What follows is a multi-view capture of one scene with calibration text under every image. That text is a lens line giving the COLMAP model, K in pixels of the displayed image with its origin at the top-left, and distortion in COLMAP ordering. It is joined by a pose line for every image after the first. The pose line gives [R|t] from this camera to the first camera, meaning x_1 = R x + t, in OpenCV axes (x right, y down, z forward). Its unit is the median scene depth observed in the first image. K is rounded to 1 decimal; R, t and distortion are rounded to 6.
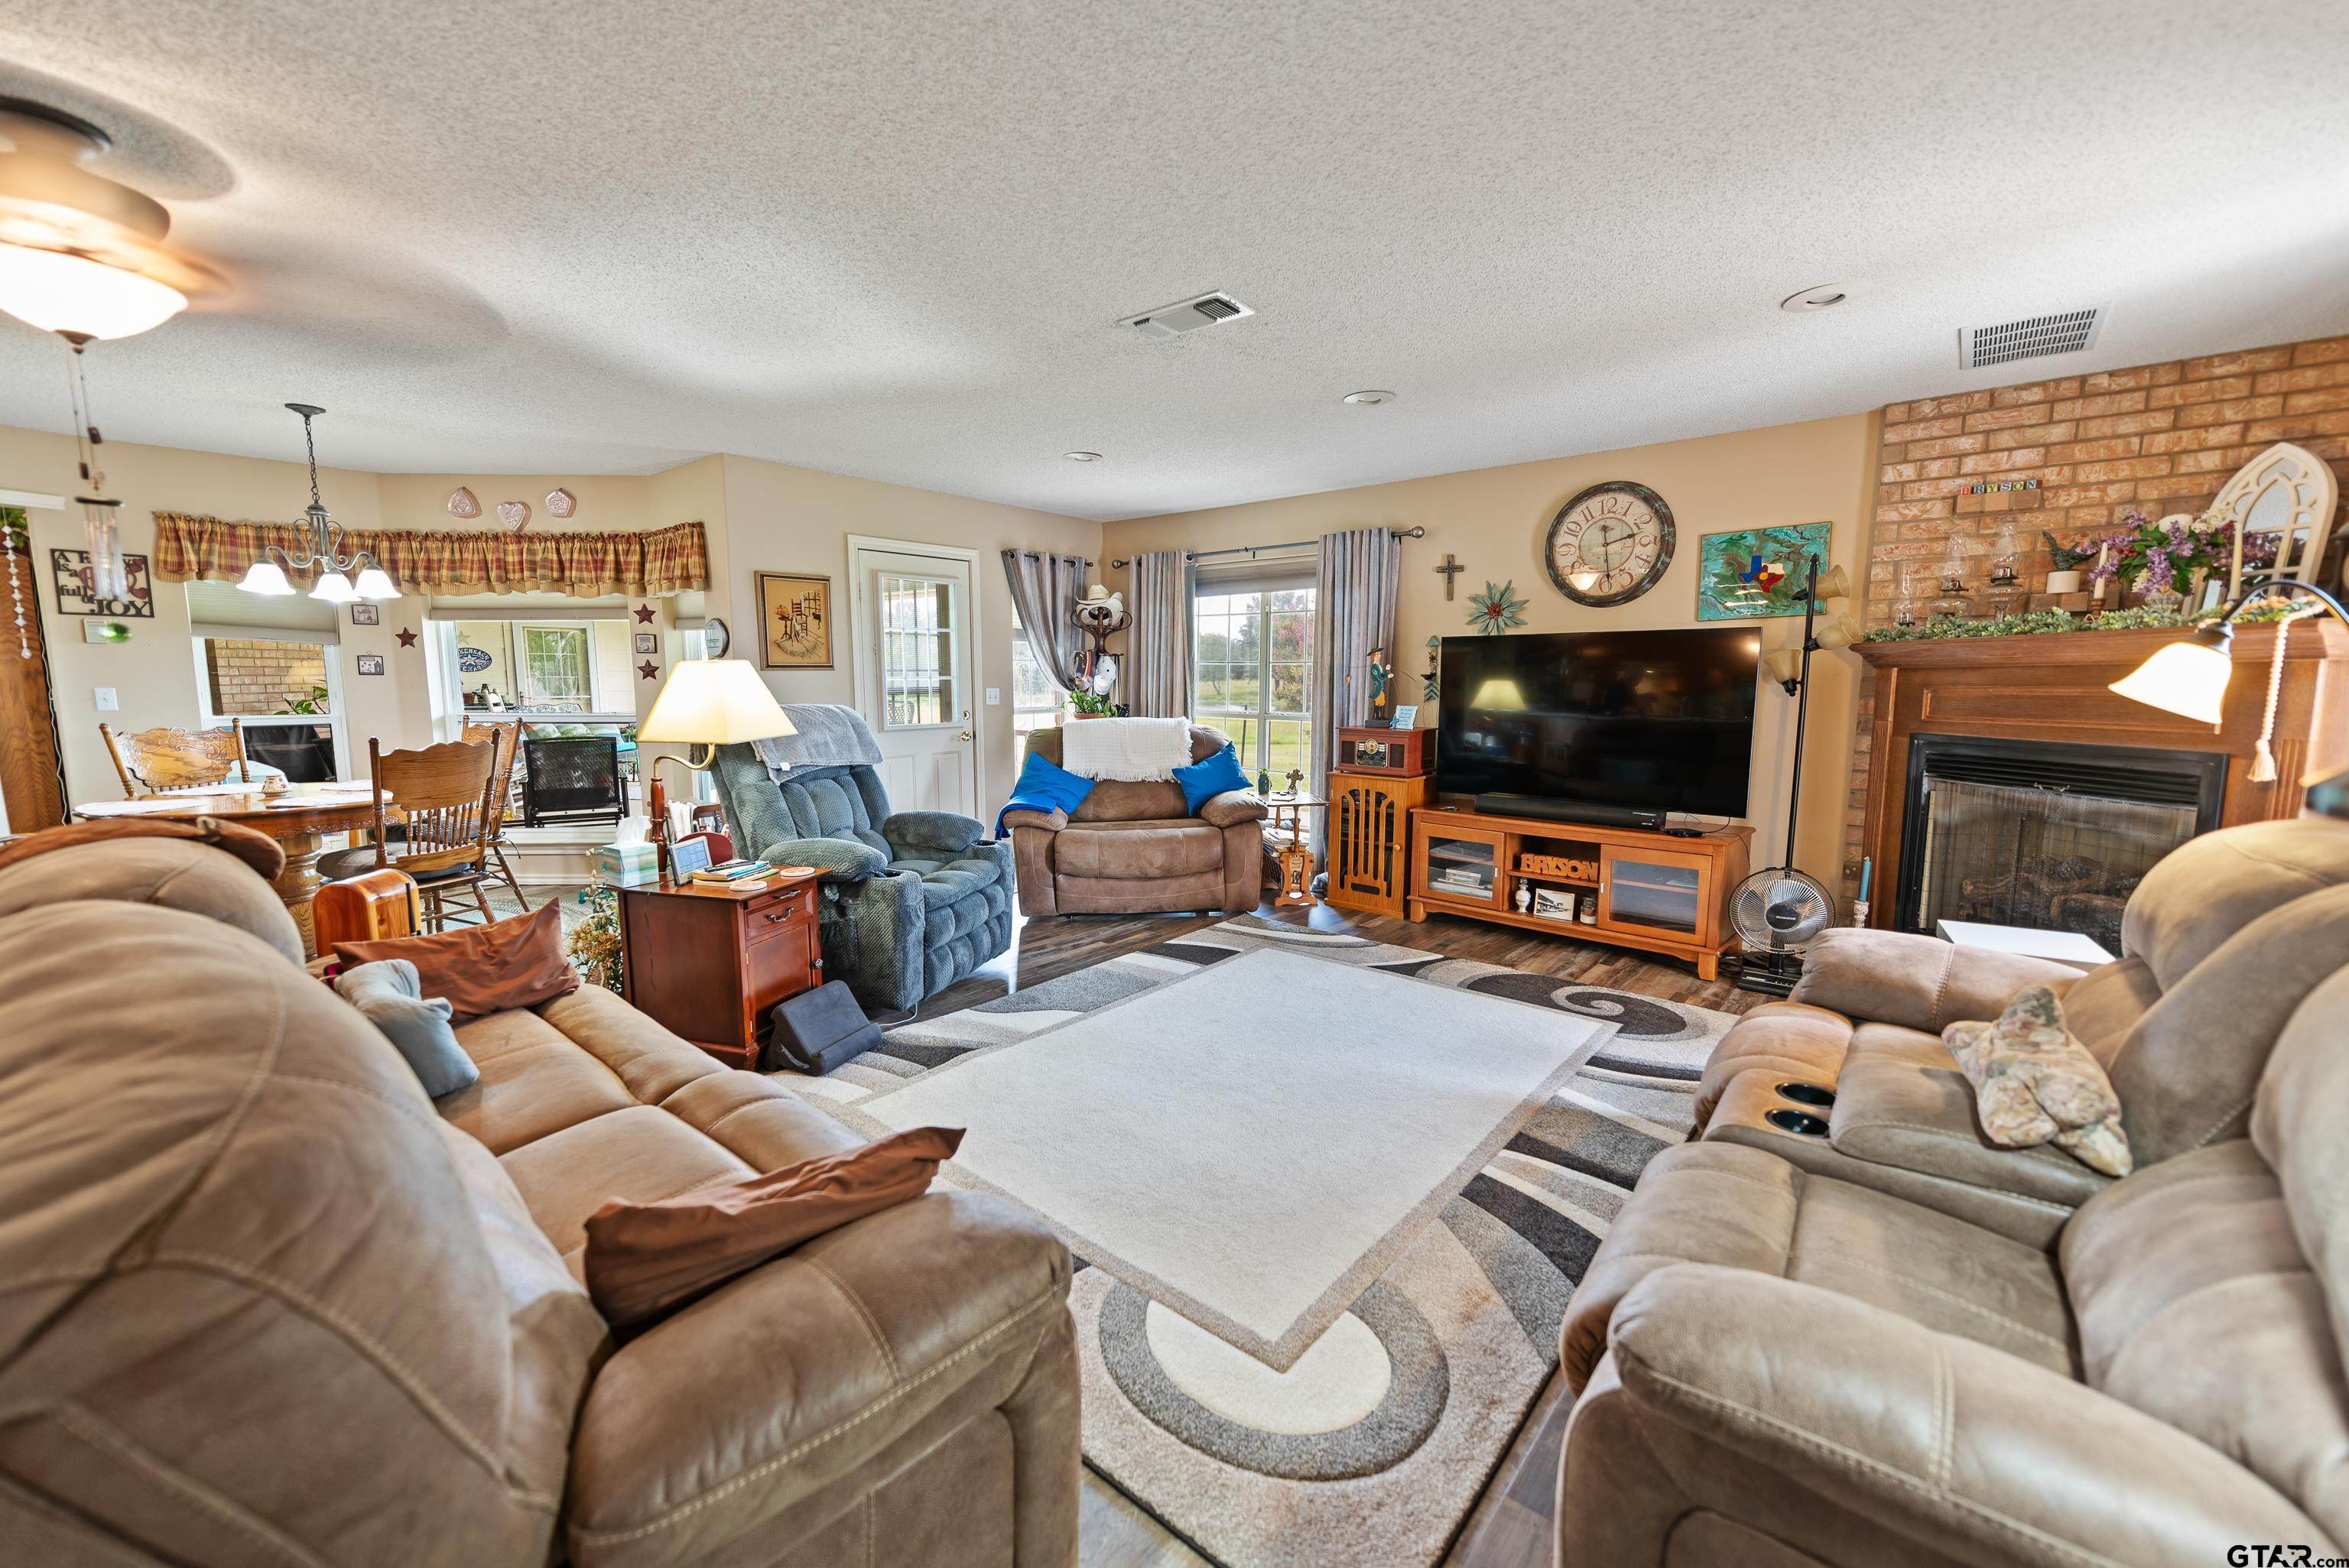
lens RADIAL K [[931.3, 0, 1177.4], [0, 931.3, 792.0], [0, 0, 1]] dist [0.017030, -0.005059]
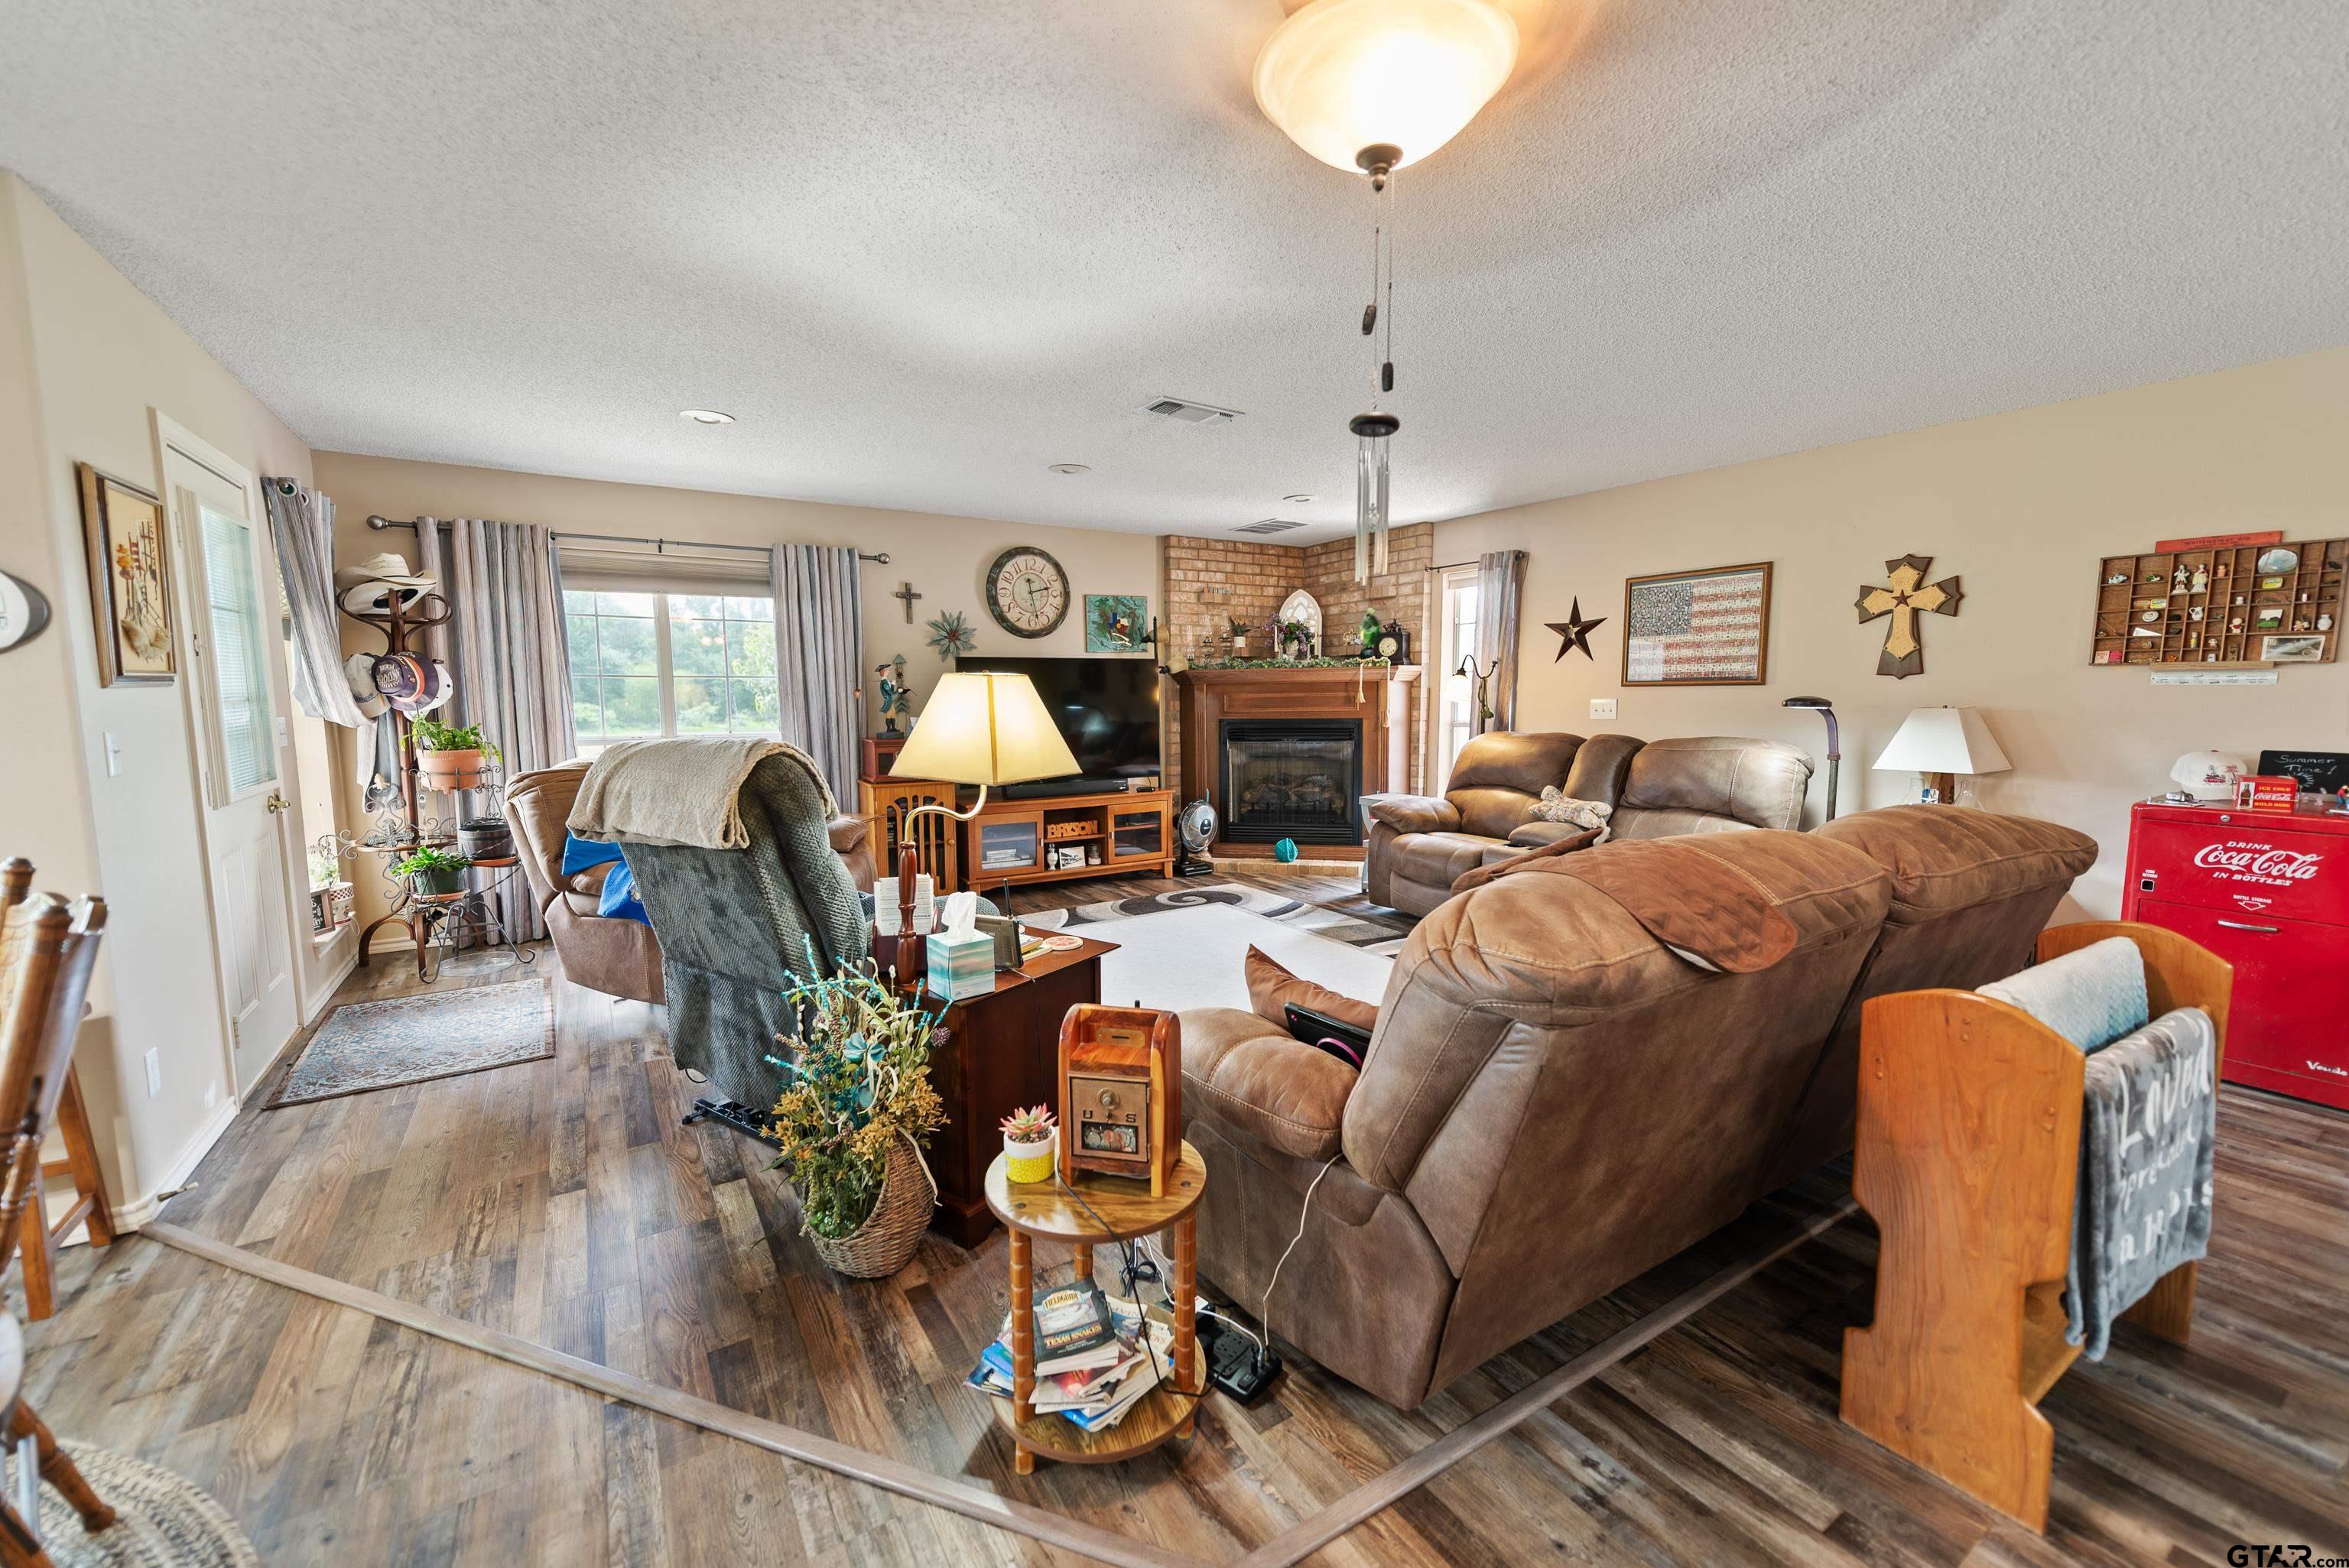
lens RADIAL K [[933.0, 0, 1174.5], [0, 933.0, 784.0], [0, 0, 1]] dist [0.017805, -0.005050]
pose [[0.295443, -0.102639, 0.949831, -0.790734], [0.126334, 0.989678, 0.067649, -0.055328], [-0.946970, 0.100010, 0.305360, 0.415967]]
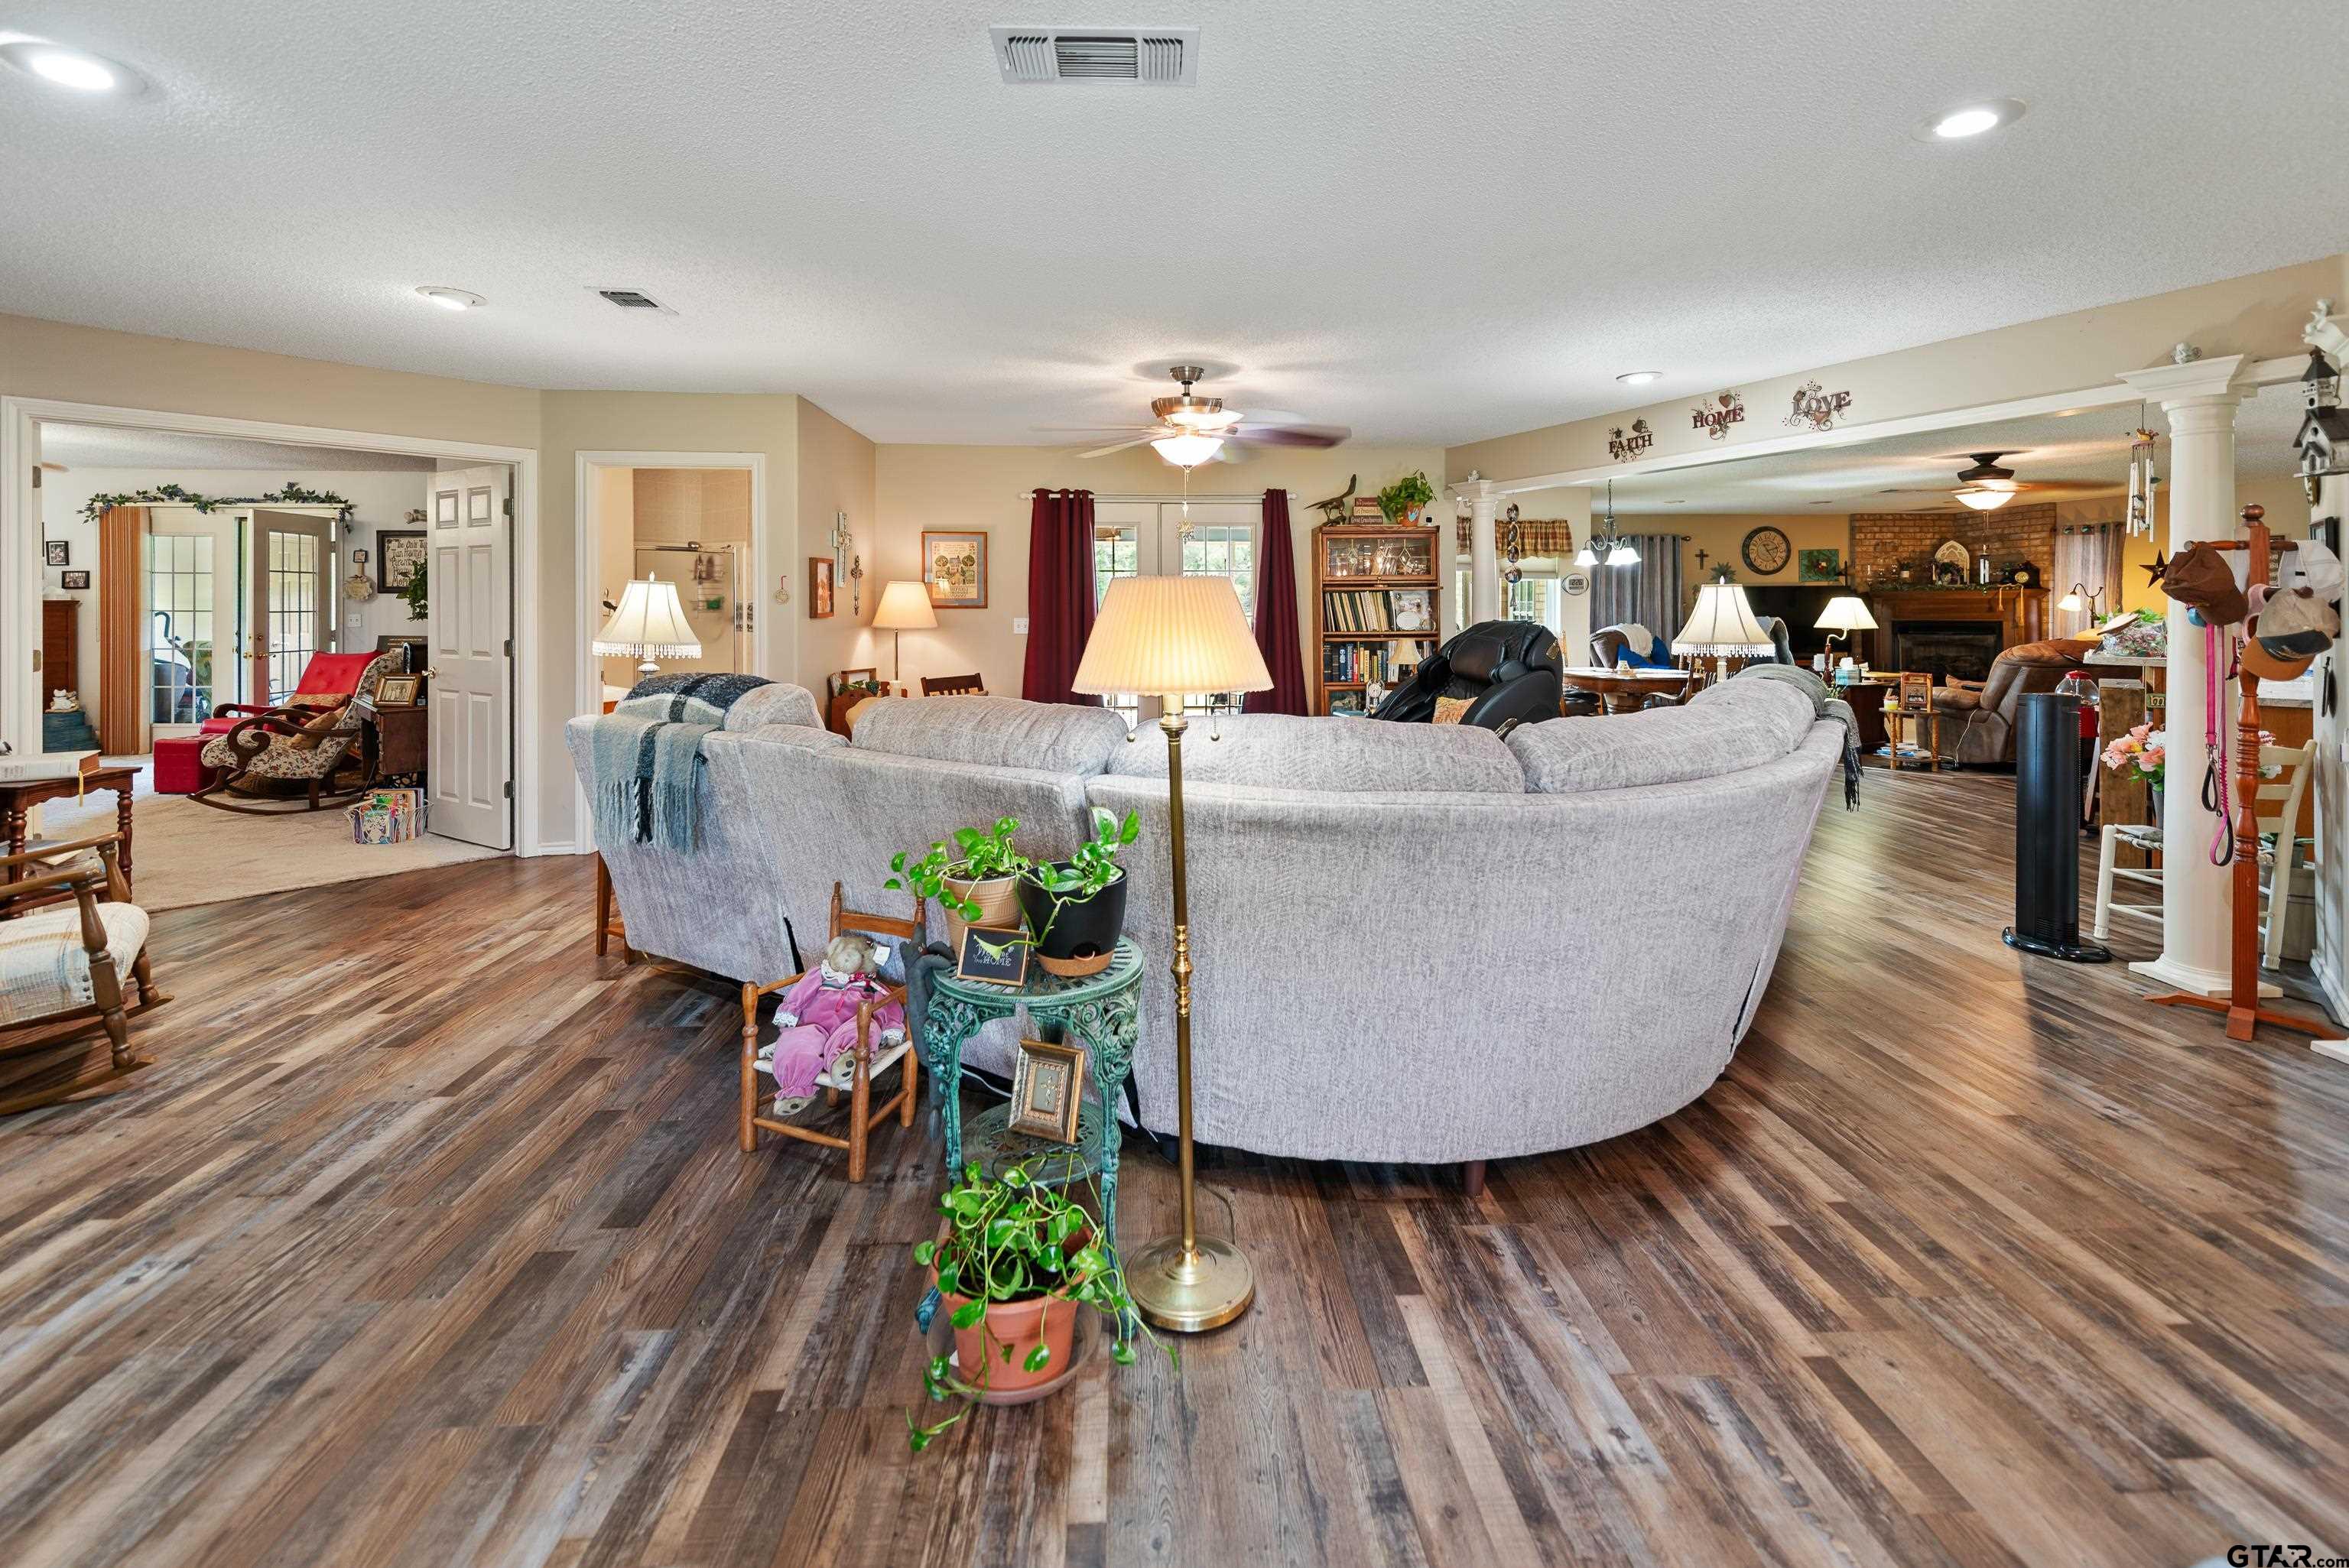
lens RADIAL K [[990.3, 0, 1182.1], [0, 990.3, 596.4], [0, 0, 1]] dist [0.019541, -0.000141]
pose [[0.724197, -0.001140, 0.689592, -2.513777], [0.090388, 0.991528, -0.093285, -0.034948], [-0.683643, 0.129888, 0.718165, 0.169458]]
